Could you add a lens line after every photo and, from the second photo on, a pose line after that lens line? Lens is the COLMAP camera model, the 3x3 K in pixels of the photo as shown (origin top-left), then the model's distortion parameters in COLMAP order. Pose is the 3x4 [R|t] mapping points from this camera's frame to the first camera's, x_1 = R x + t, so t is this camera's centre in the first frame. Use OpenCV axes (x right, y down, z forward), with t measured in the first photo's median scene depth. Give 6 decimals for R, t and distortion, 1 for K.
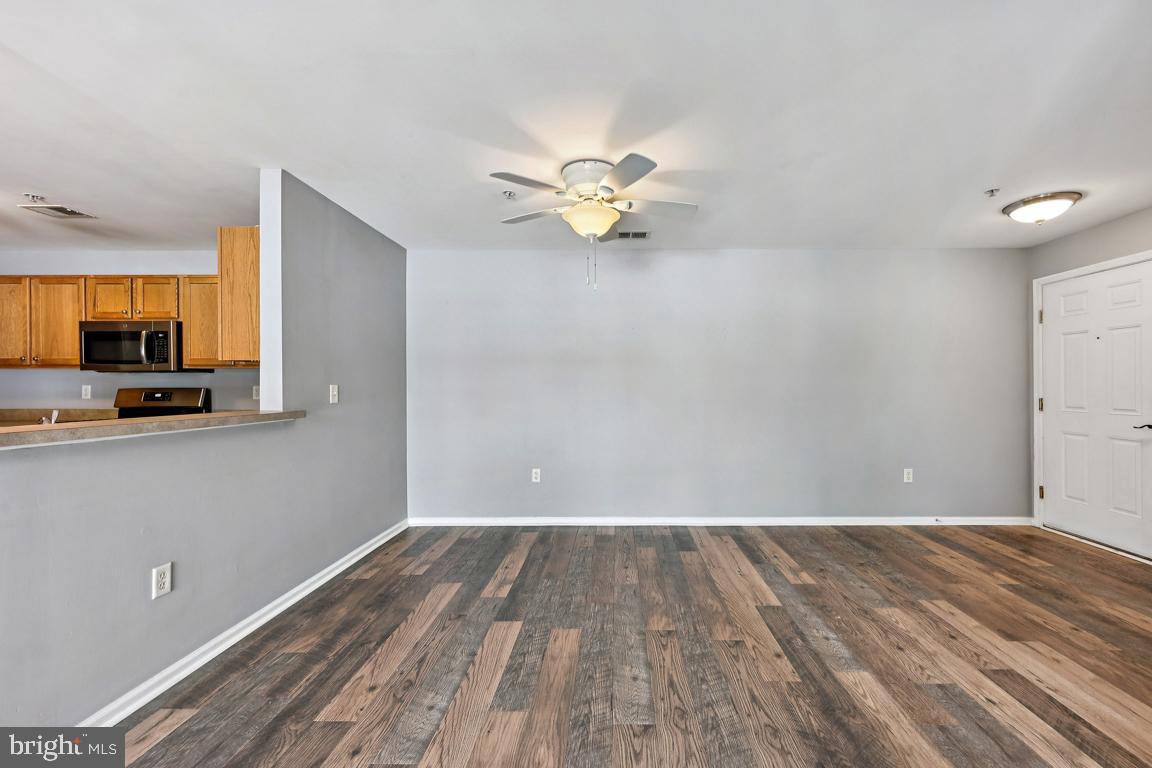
lens RADIAL K [[470.8, 0, 614.4], [0, 470.8, 385.8], [0, 0, 1]] dist [-0.001381, -0.000378]
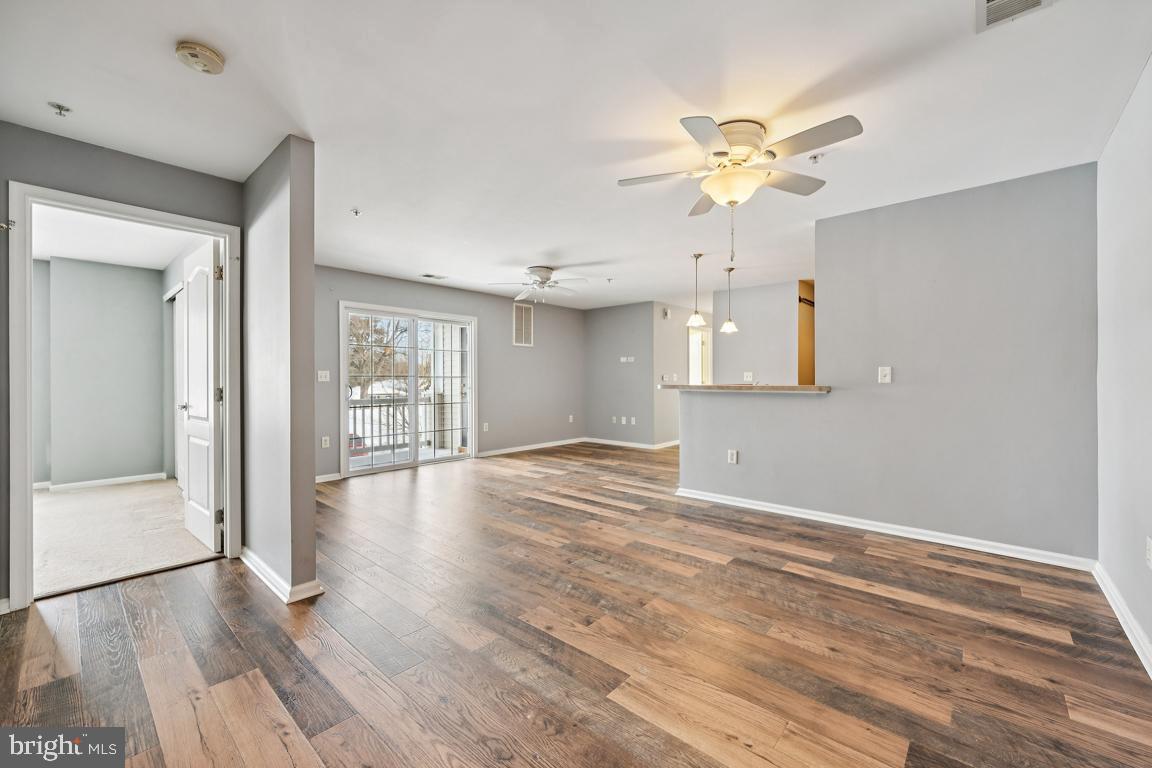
lens RADIAL K [[459.2, 0, 580.4], [0, 459.2, 381.7], [0, 0, 1]] dist [0.000933, 0.000211]
pose [[-0.660144, 0.007306, -0.751103, 0.875266], [0.003958, 0.999973, 0.006248, 0.029391], [0.751128, 0.001152, -0.660155, 1.427606]]
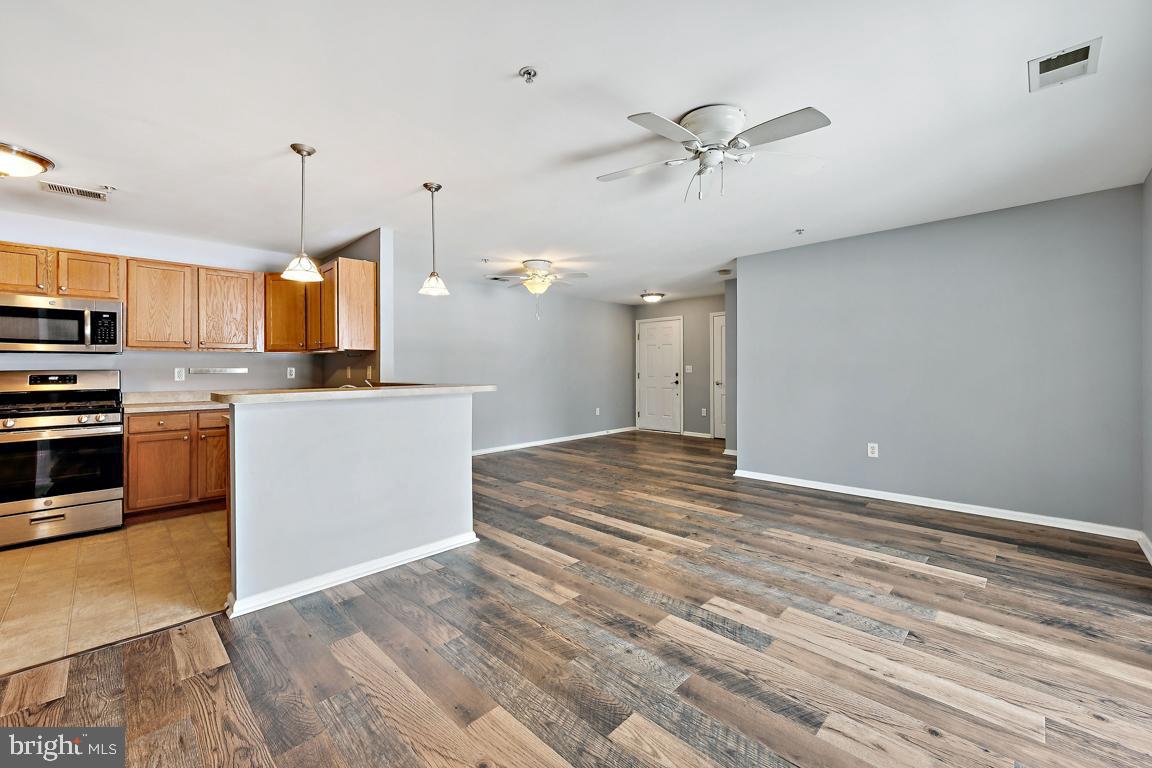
lens RADIAL K [[467.9, 0, 572.7], [0, 467.9, 368.9], [0, 0, 1]] dist [-0.001498, 0.000194]
pose [[0.701969, -0.001545, 0.712206, -1.444021], [0.004879, 0.999985, -0.002640, 0.015603], [-0.712191, 0.005328, 0.701966, -0.564243]]
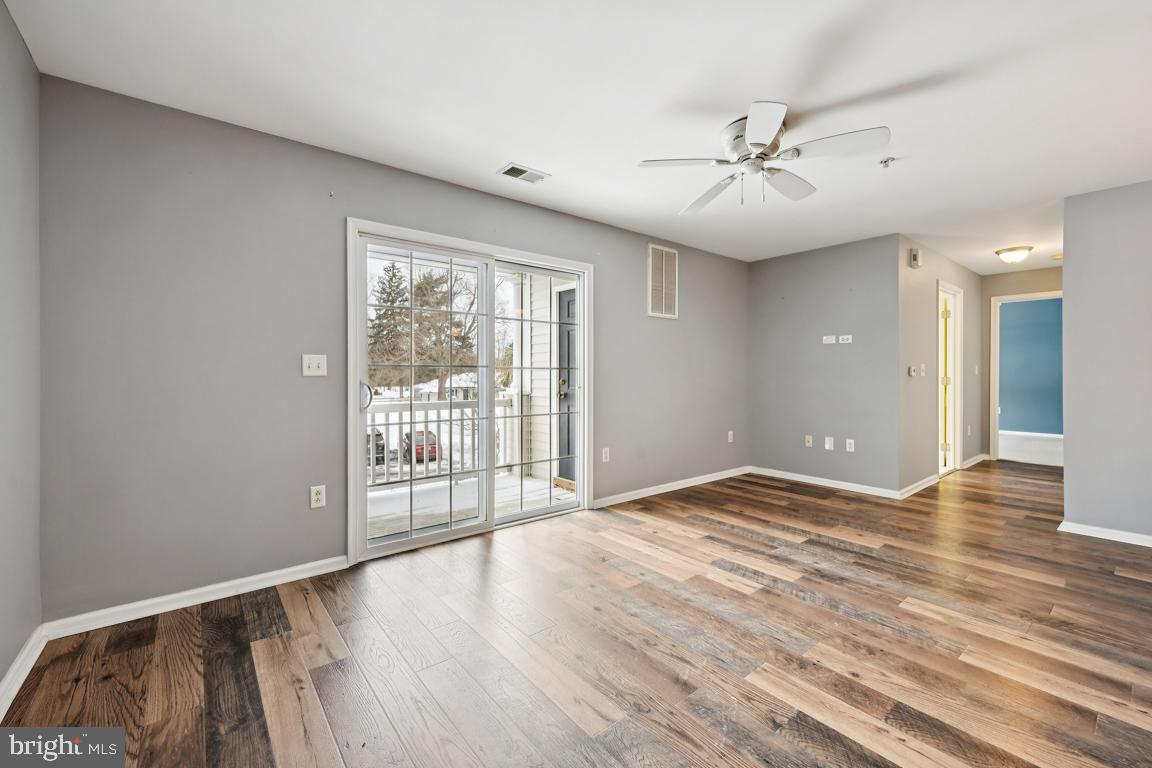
lens RADIAL K [[474.1, 0, 581.8], [0, 474.1, 374.4], [0, 0, 1]] dist [0.001730, 0.000132]
pose [[-0.770114, 0.002340, -0.637902, 0.312822], [-0.000007, 0.999993, 0.003677, 0.030428], [0.637906, 0.002836, -0.770109, 0.424159]]
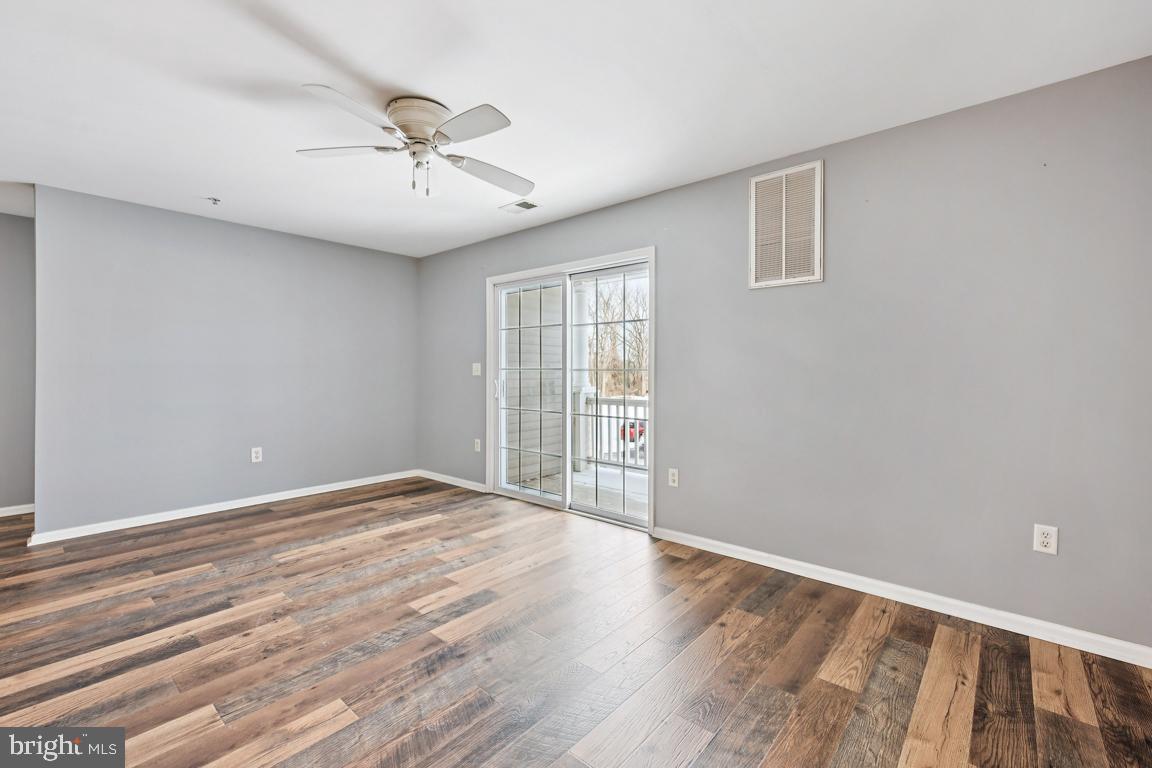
lens RADIAL K [[493.1, 0, 585.5], [0, 493.1, 376.7], [0, 0, 1]] dist [0.001601, 0.000444]
pose [[-0.762495, -0.007445, 0.646951, -1.455344], [0.001407, 0.999912, 0.013166, 0.017667], [-0.646993, 0.010949, -0.762418, 0.410964]]
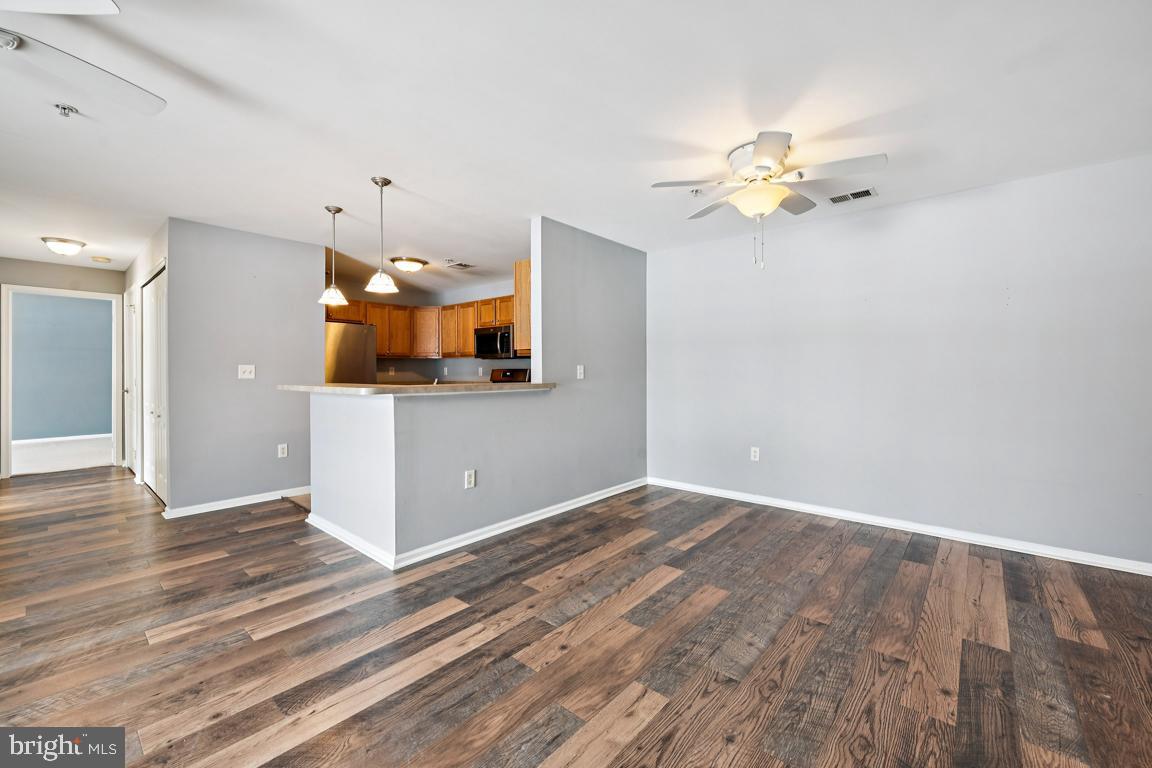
lens RADIAL K [[465.3, 0, 579.8], [0, 465.3, 371.8], [0, 0, 1]] dist [0.000566, 0.000119]
pose [[0.758510, 0.001331, -0.651660, 0.327853], [0.000709, 0.999996, 0.002868, 0.016101], [0.651661, -0.002638, 0.758505, -0.014053]]
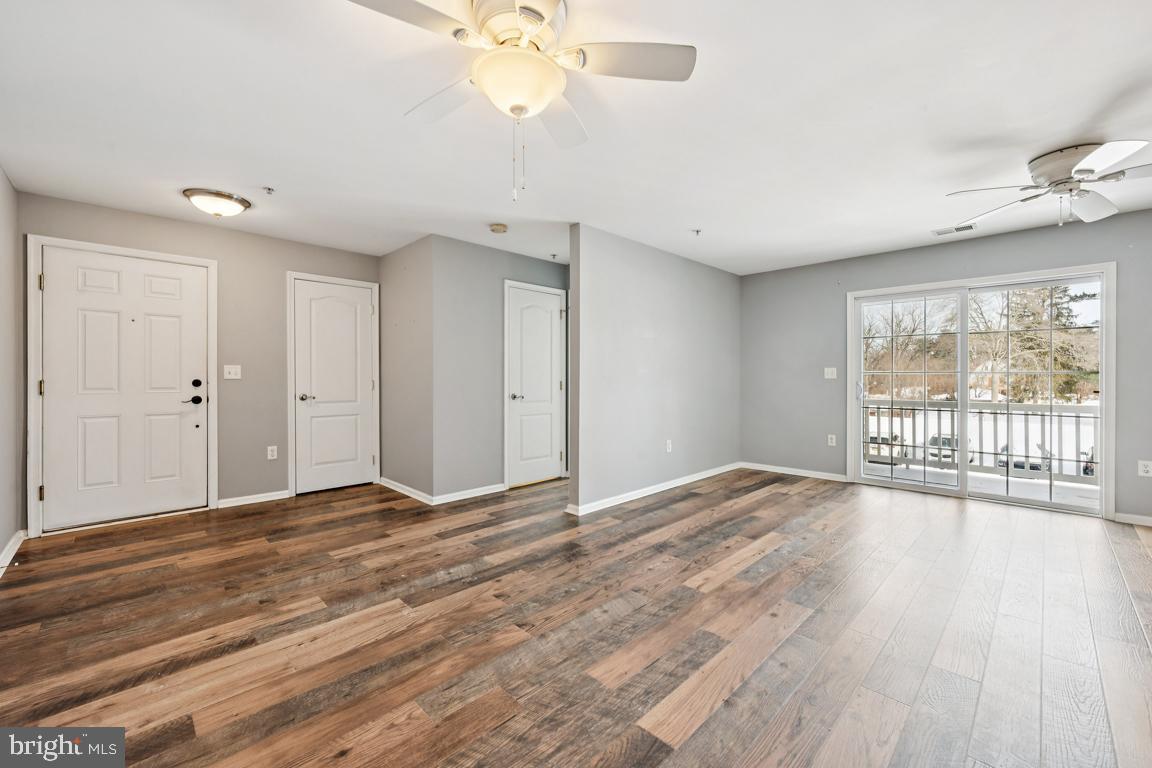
lens RADIAL K [[463.7, 0, 583.2], [0, 463.7, 379.6], [0, 0, 1]] dist [0.000379, -0.000120]
pose [[-0.712166, -0.001512, 0.702009, -0.556410], [0.000795, 0.999995, 0.002961, 0.035186], [-0.702010, 0.002667, -0.712162, 1.430354]]
